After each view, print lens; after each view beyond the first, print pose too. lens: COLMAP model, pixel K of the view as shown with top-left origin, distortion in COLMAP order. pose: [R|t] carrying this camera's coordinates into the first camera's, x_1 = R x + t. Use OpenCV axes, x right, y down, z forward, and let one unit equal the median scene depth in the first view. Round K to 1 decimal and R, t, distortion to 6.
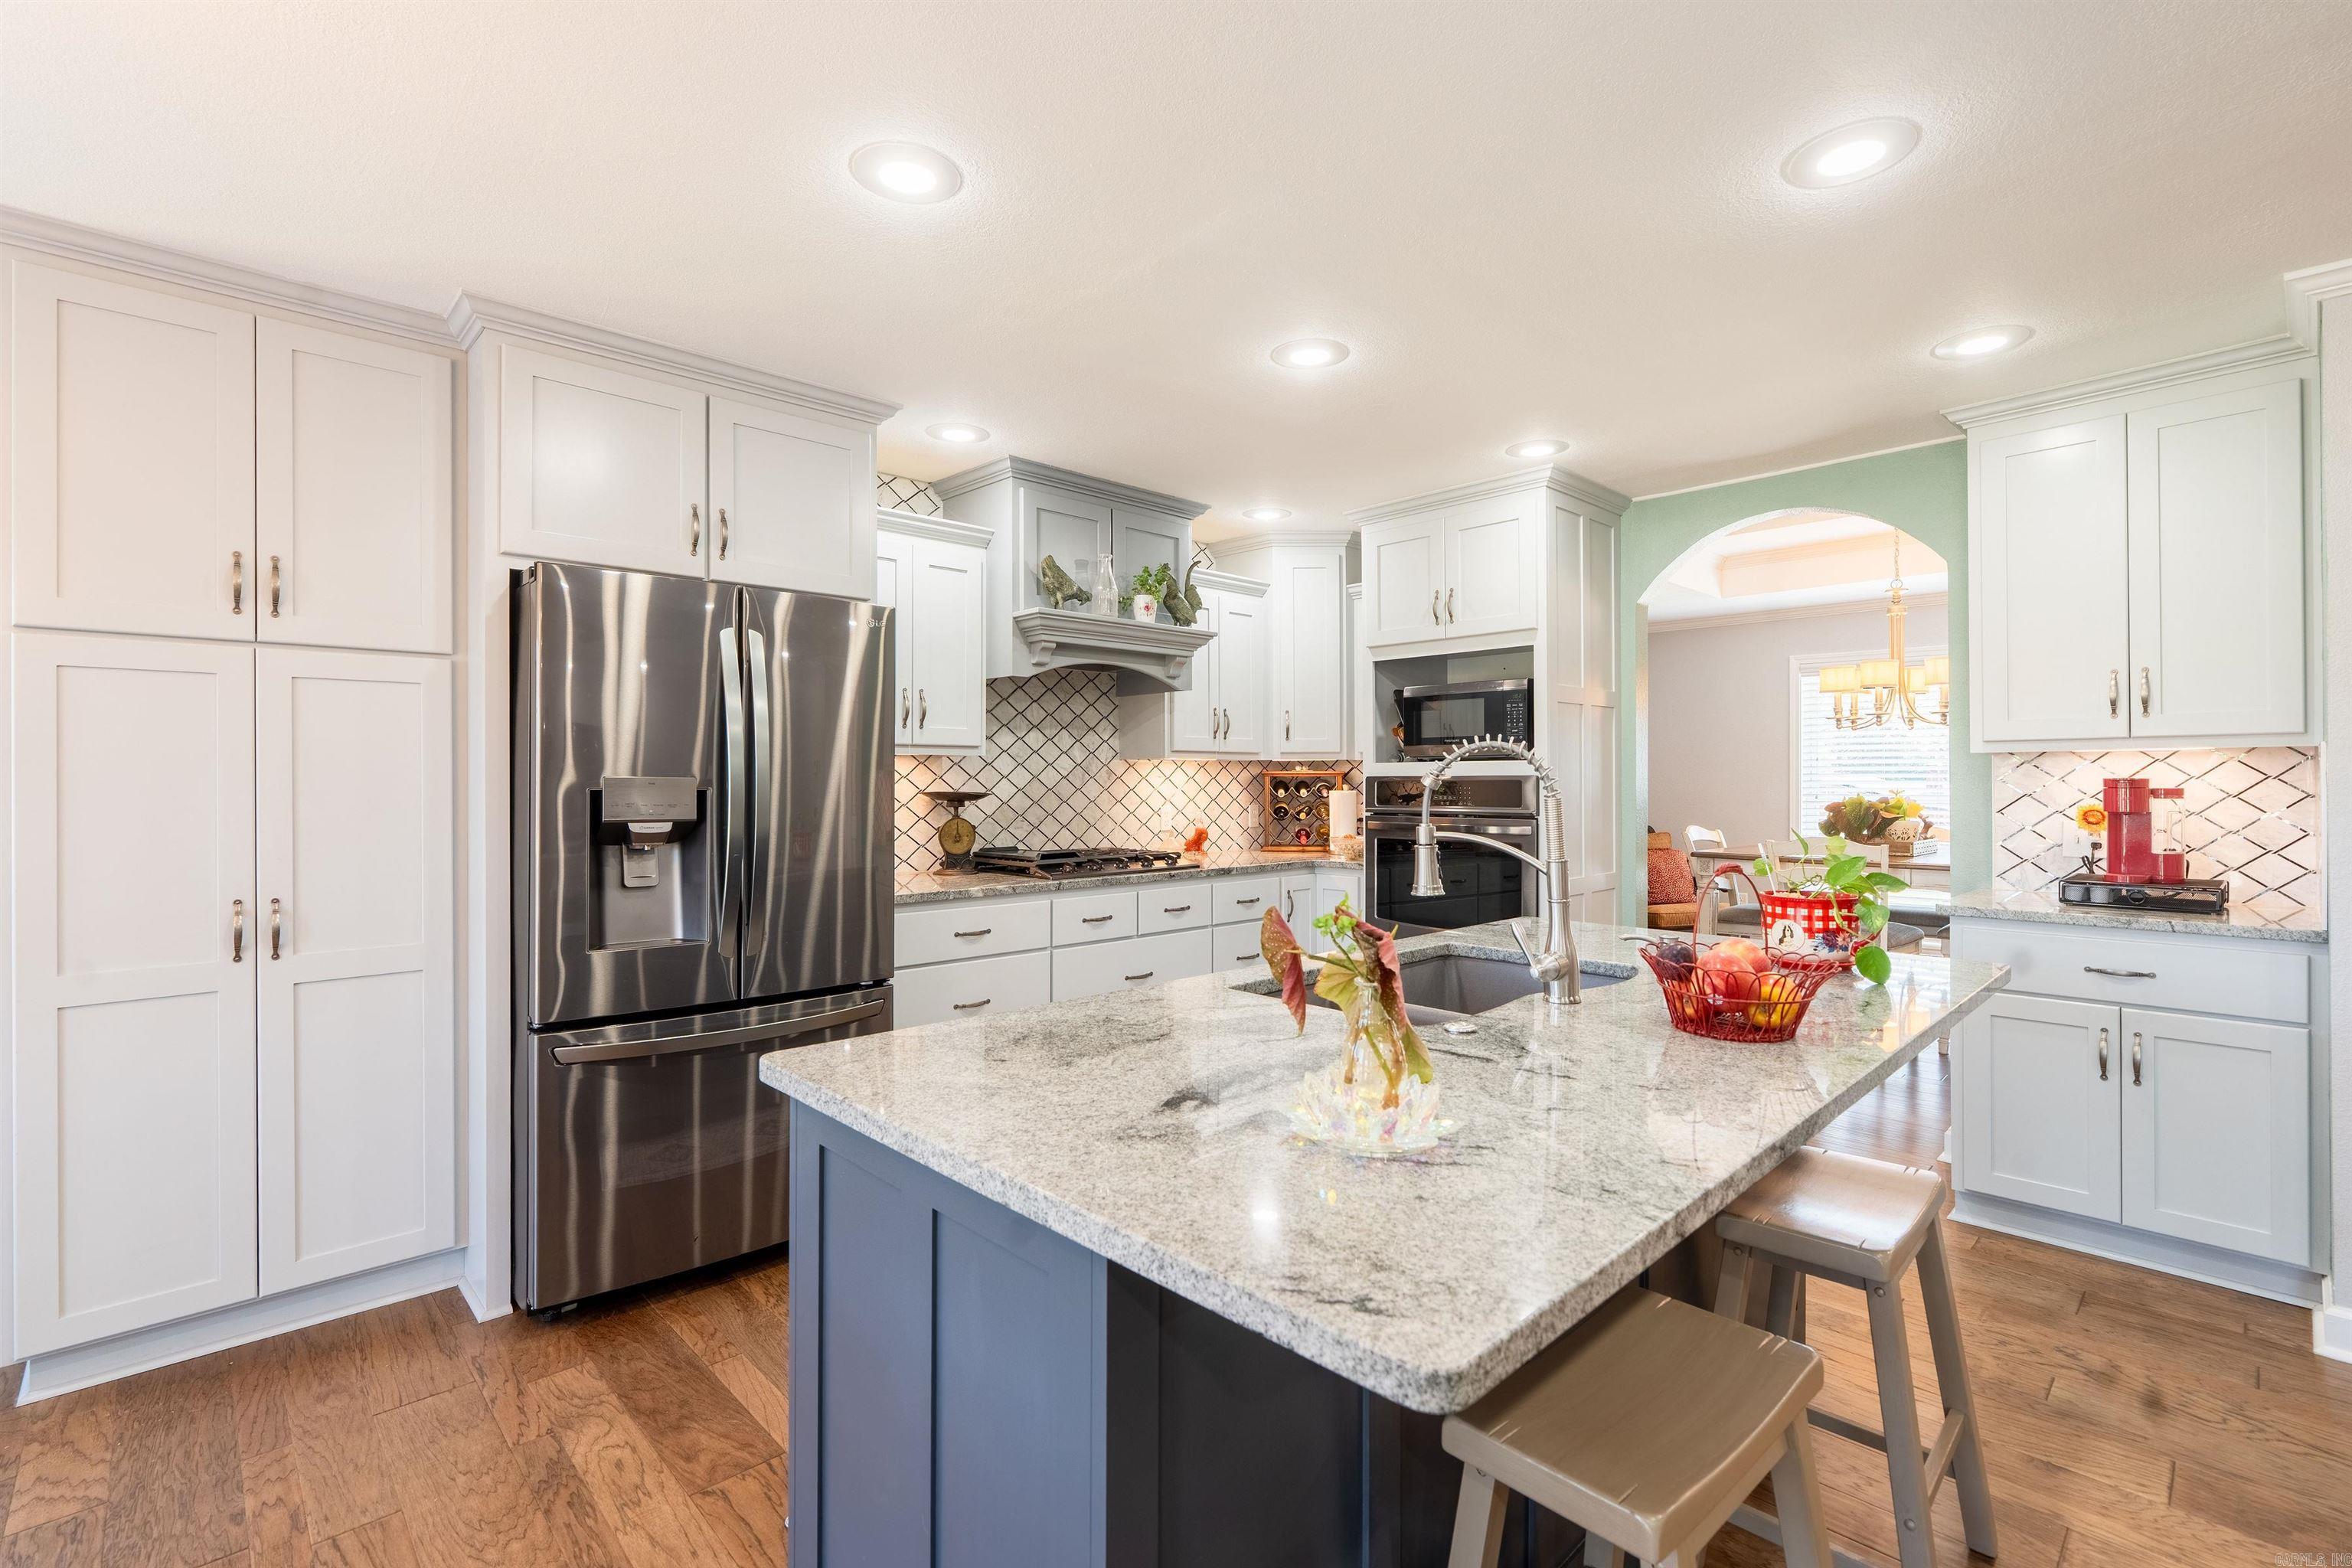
lens RADIAL K [[1060.1, 0, 1148.9], [0, 1060.1, 777.5], [0, 0, 1]] dist [-0.004812, 0.002843]
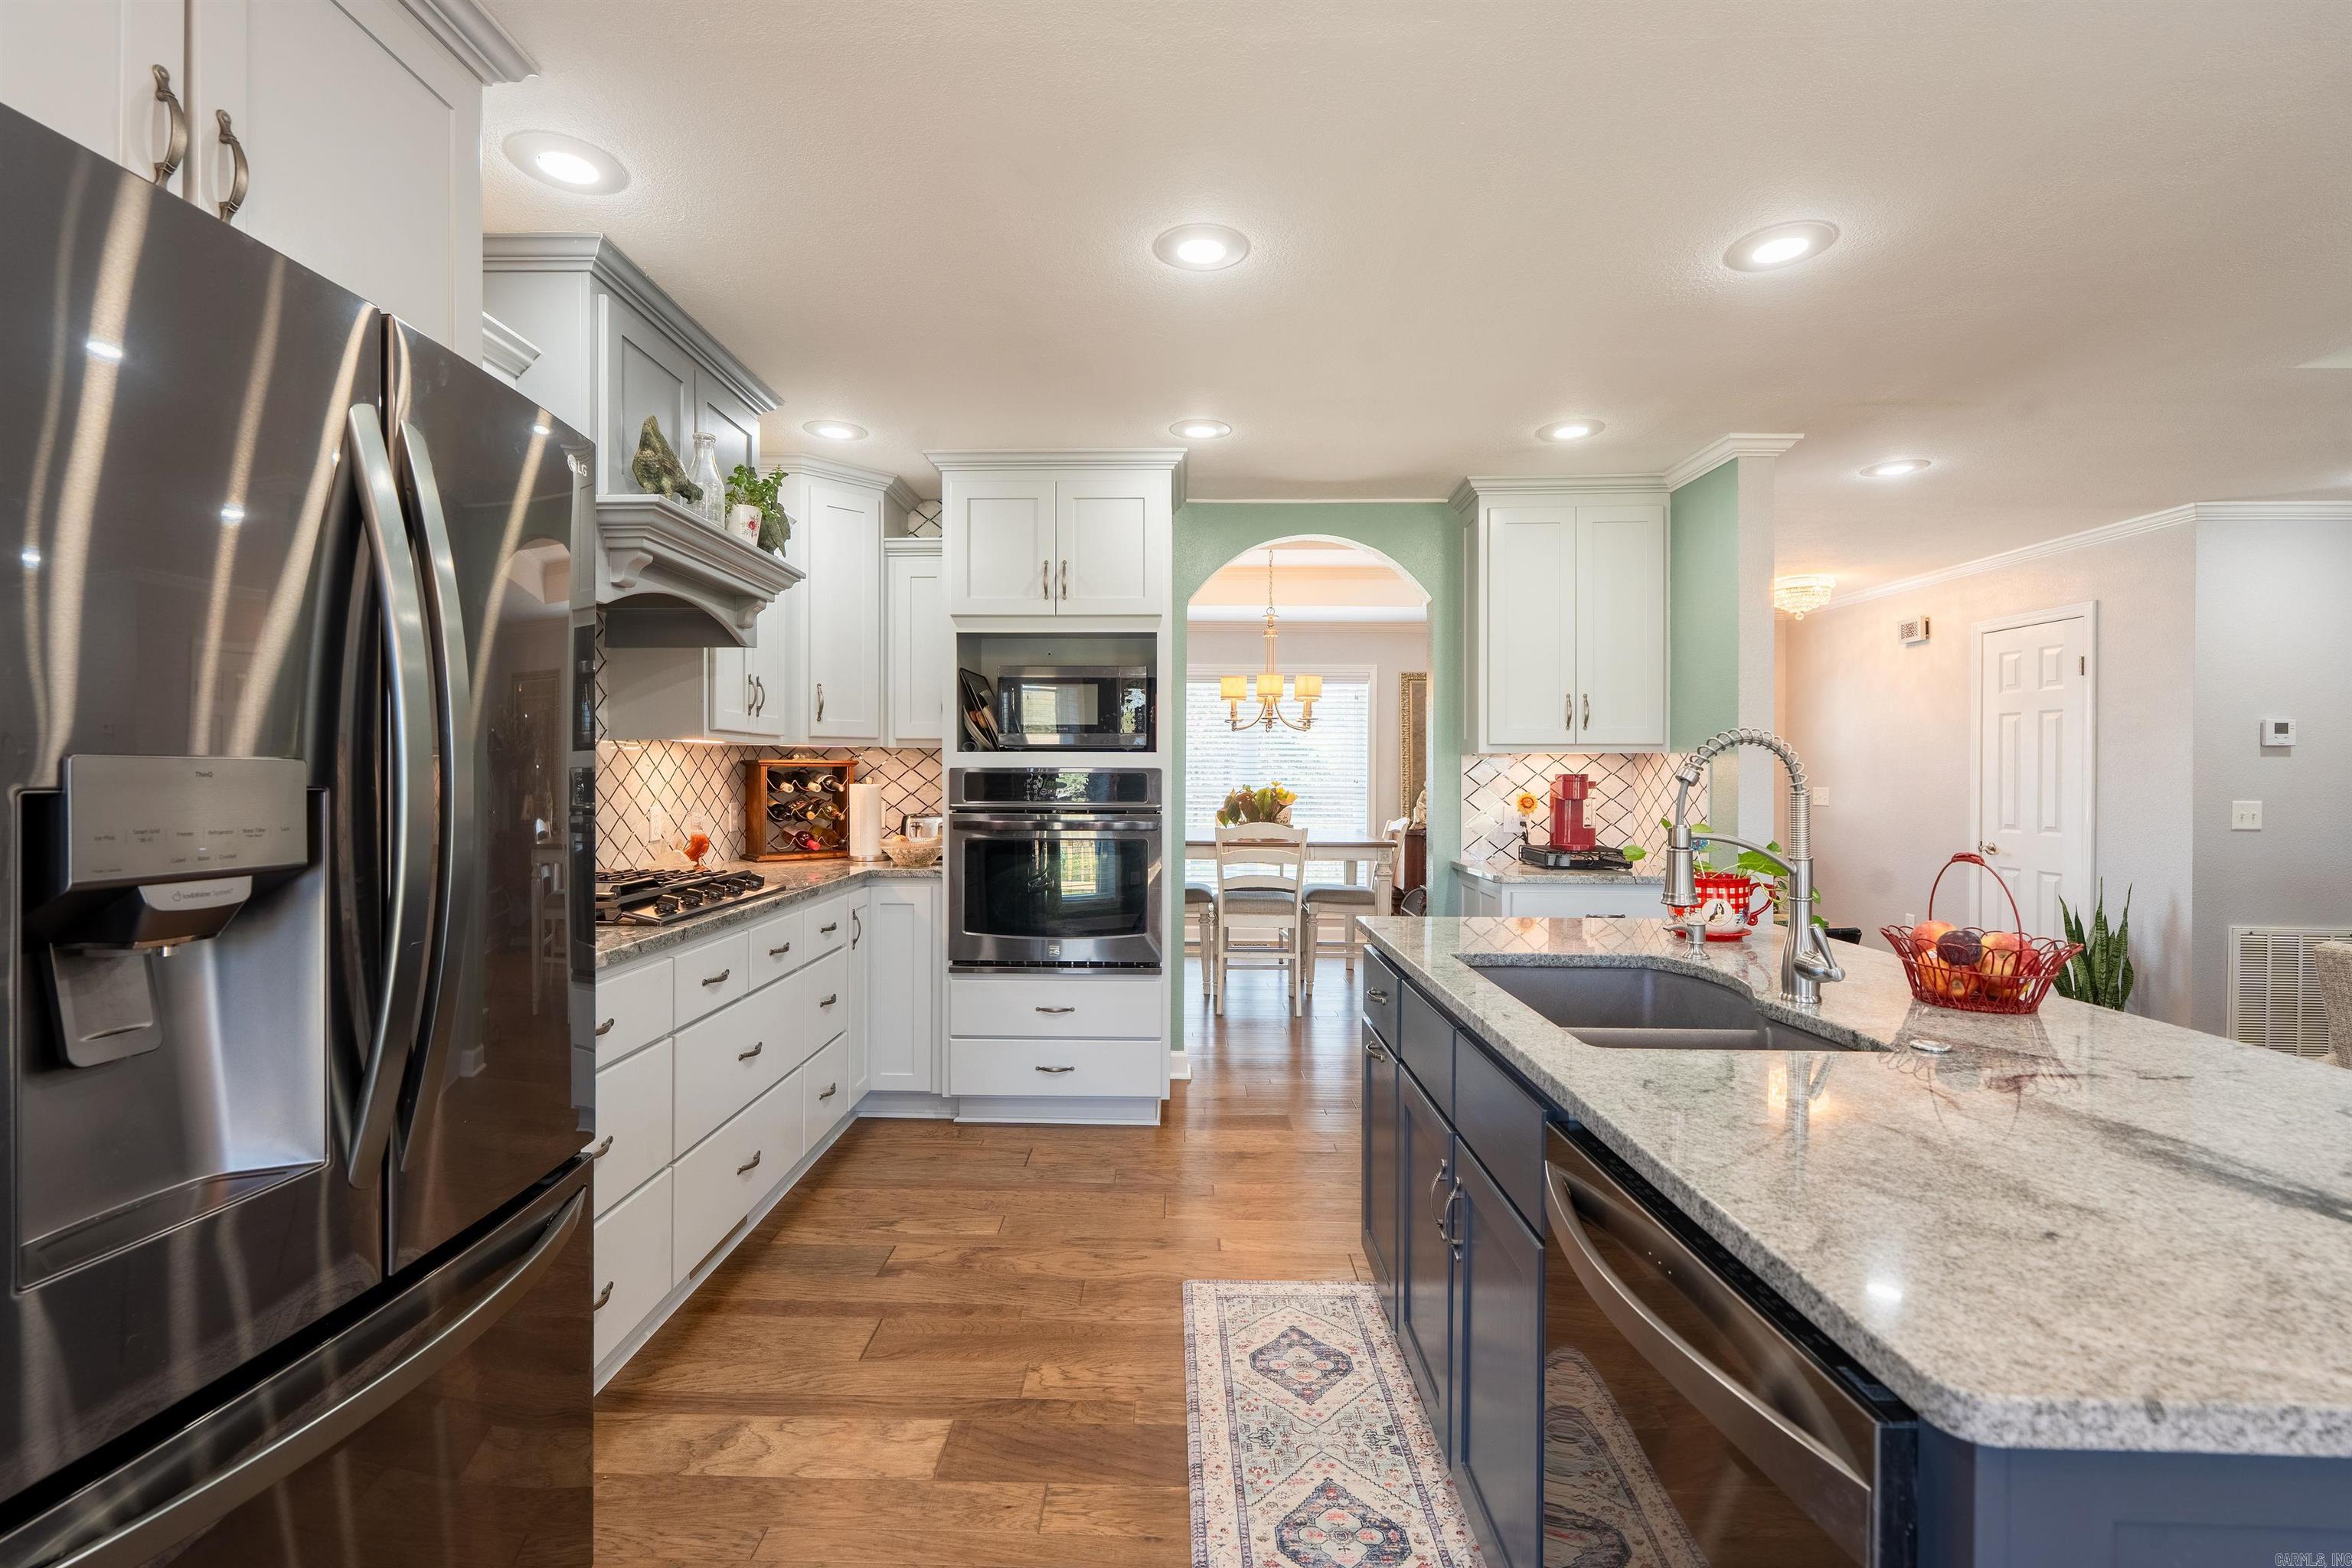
lens RADIAL K [[1060.1, 0, 1162.9], [0, 1060.1, 770.6], [0, 0, 1]] dist [-0.004812, 0.002843]
pose [[0.697588, 0.006566, 0.716470, -0.312517], [-0.007775, 0.999969, -0.001593, 0.001646], [-0.716457, -0.004460, 0.697617, 0.315811]]
